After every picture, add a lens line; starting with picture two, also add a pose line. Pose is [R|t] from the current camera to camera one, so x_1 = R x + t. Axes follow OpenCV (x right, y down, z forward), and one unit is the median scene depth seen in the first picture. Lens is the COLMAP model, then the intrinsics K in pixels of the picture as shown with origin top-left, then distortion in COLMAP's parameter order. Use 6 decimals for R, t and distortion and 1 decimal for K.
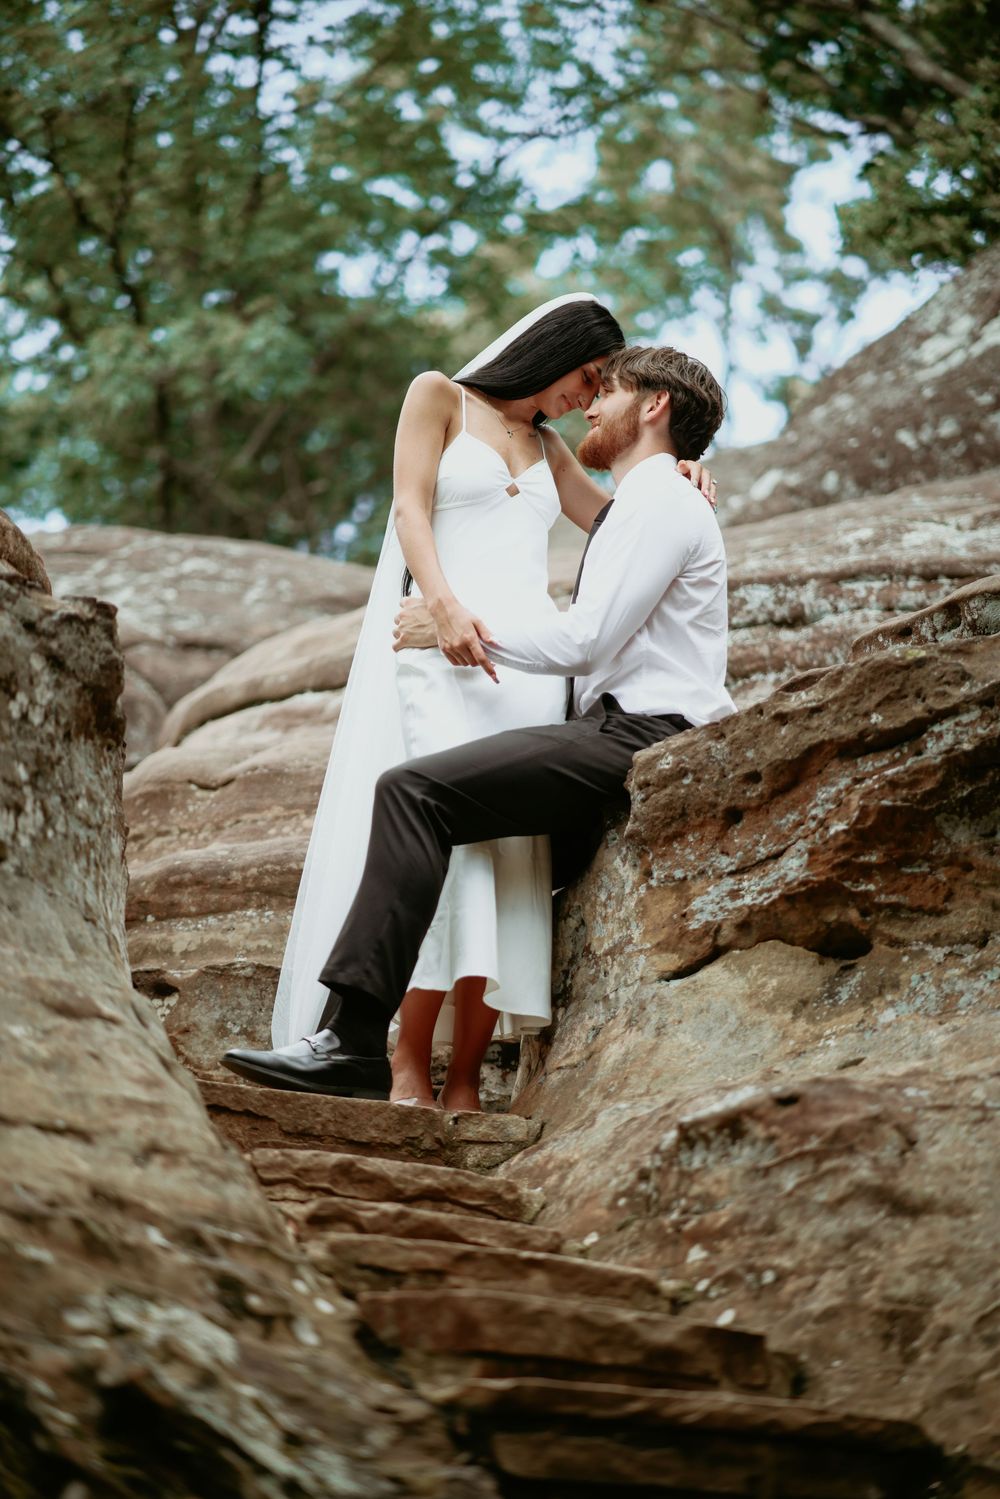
lens RADIAL K [[3588.4, 0, 500.5], [0, 3588.4, 749.1], [0, 0, 1]] dist [0.025457, 0.000000]
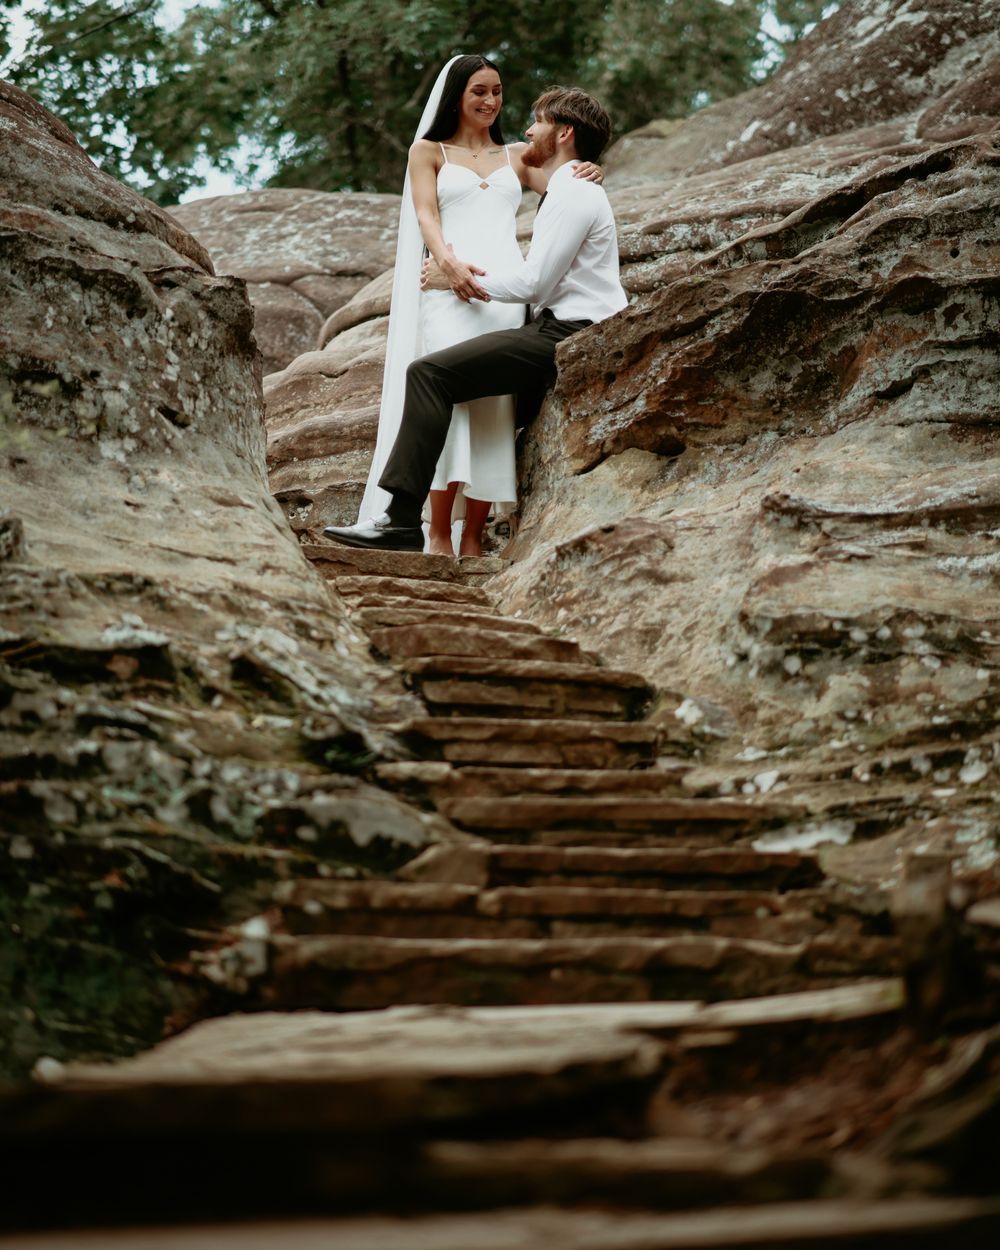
lens RADIAL K [[3887.3, 0, 499.9], [0, 3887.3, 625.3], [0, 0, 1]] dist [0.015316, 0.000000]
pose [[0.994801, -0.050701, -0.088320, 0.178293], [0.057704, 0.995232, 0.078632, -0.013459], [0.083913, -0.083320, 0.992984, -0.908288]]
